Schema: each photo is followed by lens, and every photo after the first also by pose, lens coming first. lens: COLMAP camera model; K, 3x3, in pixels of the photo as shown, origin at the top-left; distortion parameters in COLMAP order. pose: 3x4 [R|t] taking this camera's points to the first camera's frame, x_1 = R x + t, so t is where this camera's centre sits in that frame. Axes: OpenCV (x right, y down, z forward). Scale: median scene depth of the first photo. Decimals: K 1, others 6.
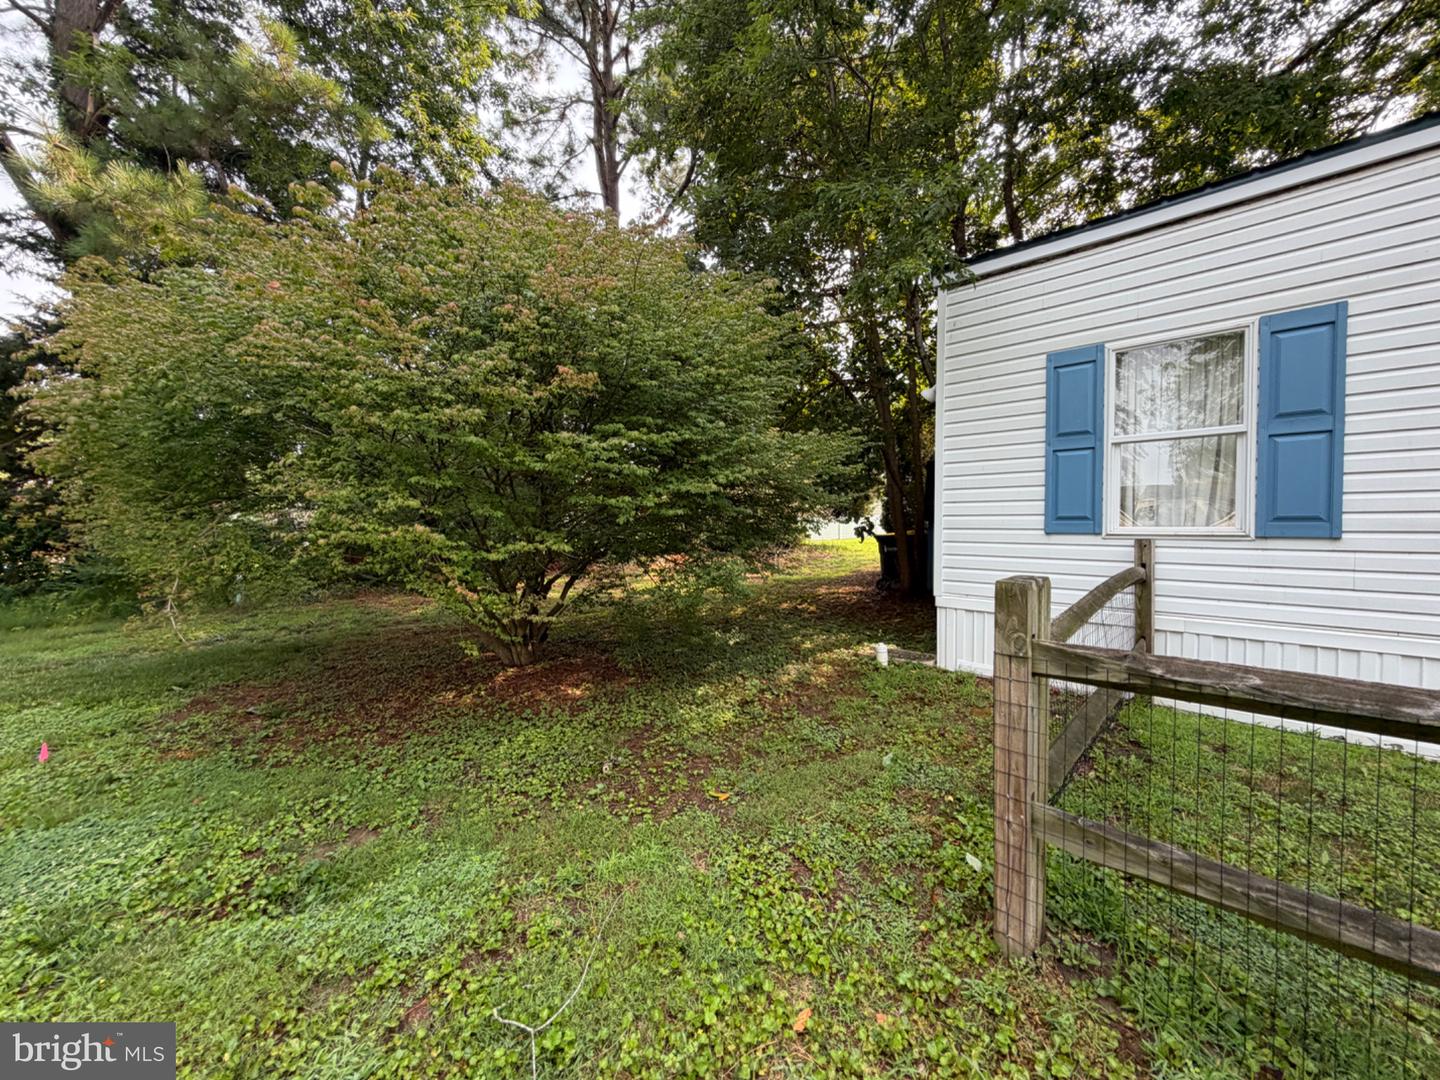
lens RADIAL K [[580.6, 0, 720.0], [0, 580.6, 540.0], [0, 0, 1]] dist [0.000507, -0.000236]
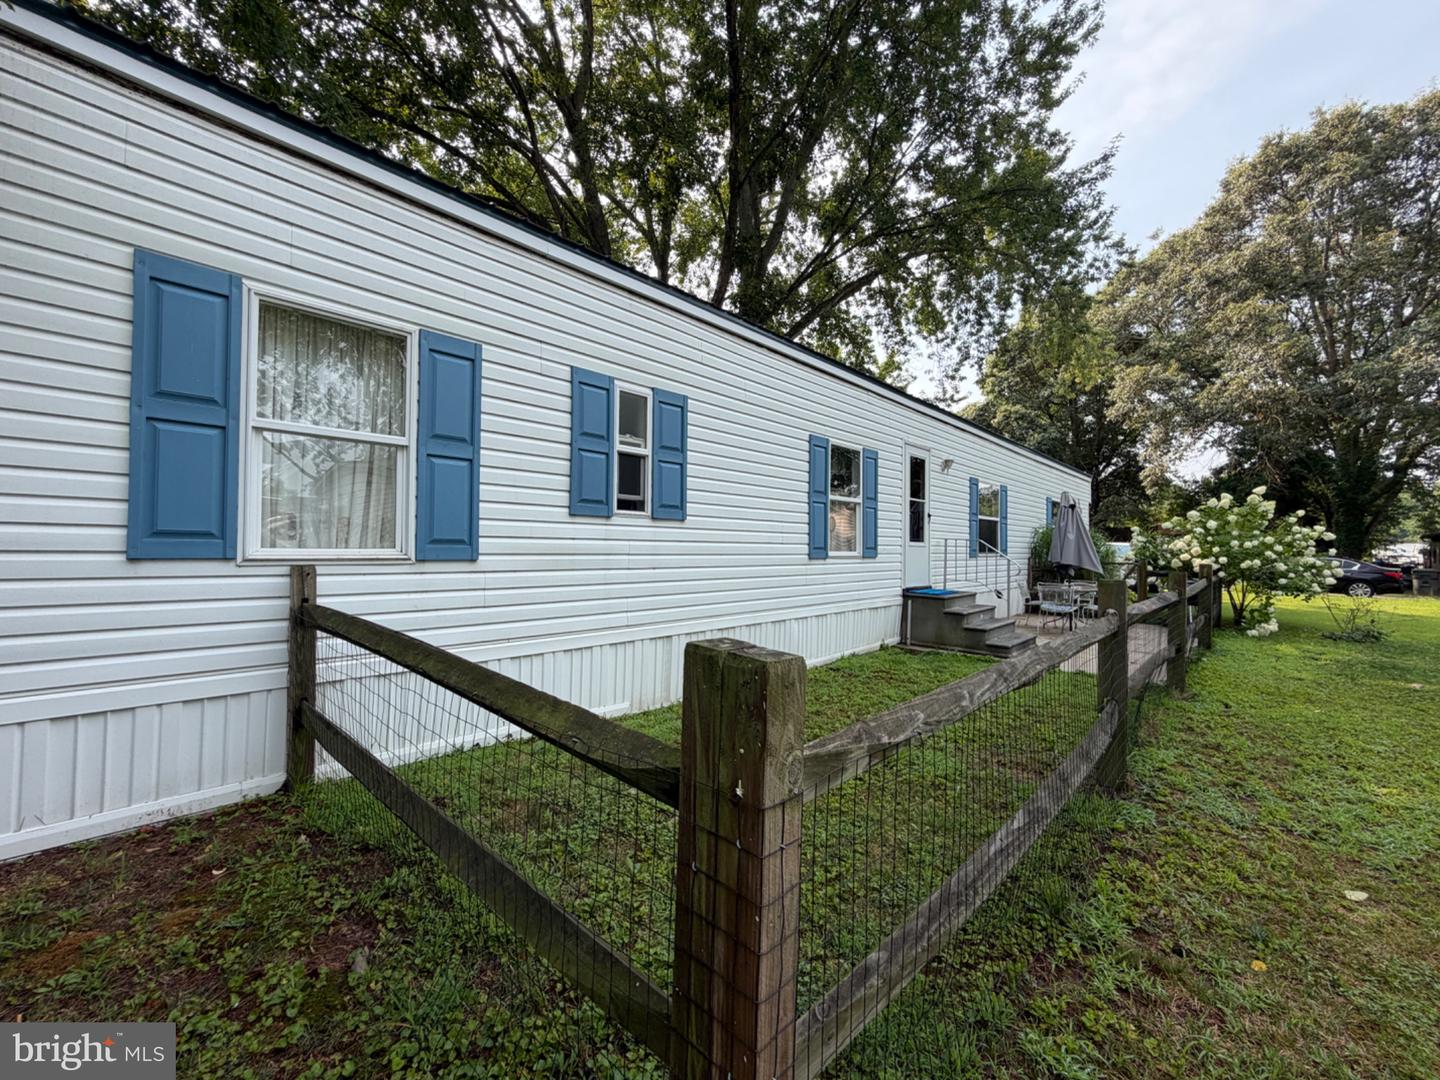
lens RADIAL K [[580.6, 0, 720.0], [0, 580.6, 540.0], [0, 0, 1]] dist [0.000507, -0.000236]
pose [[-0.024045, 0.011578, 0.999644, -0.028021], [0.008399, 0.999900, -0.011379, -0.023080], [-0.999676, 0.008122, -0.024140, 0.533266]]
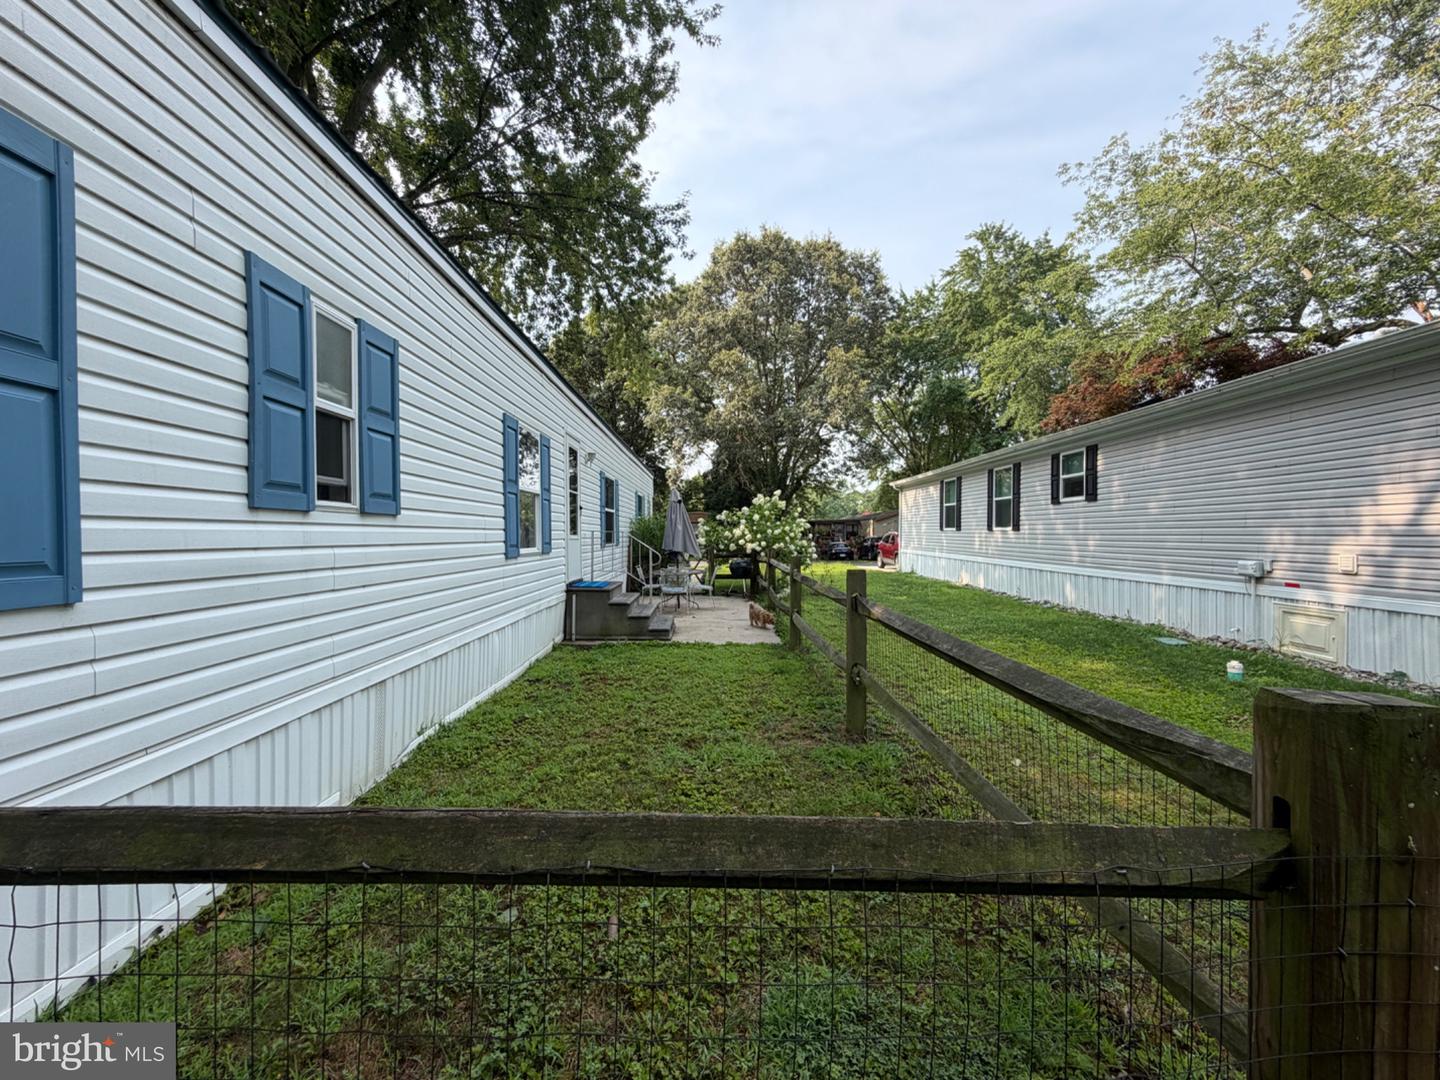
lens RADIAL K [[577.3, 0, 720.0], [0, 577.3, 540.0], [0, 0, 1]] dist [0.001997, -0.004756]
pose [[-0.716499, -0.002738, 0.697582, 0.272796], [0.019641, 0.999517, 0.024098, -0.056943], [-0.697311, 0.030968, -0.716099, 0.900128]]
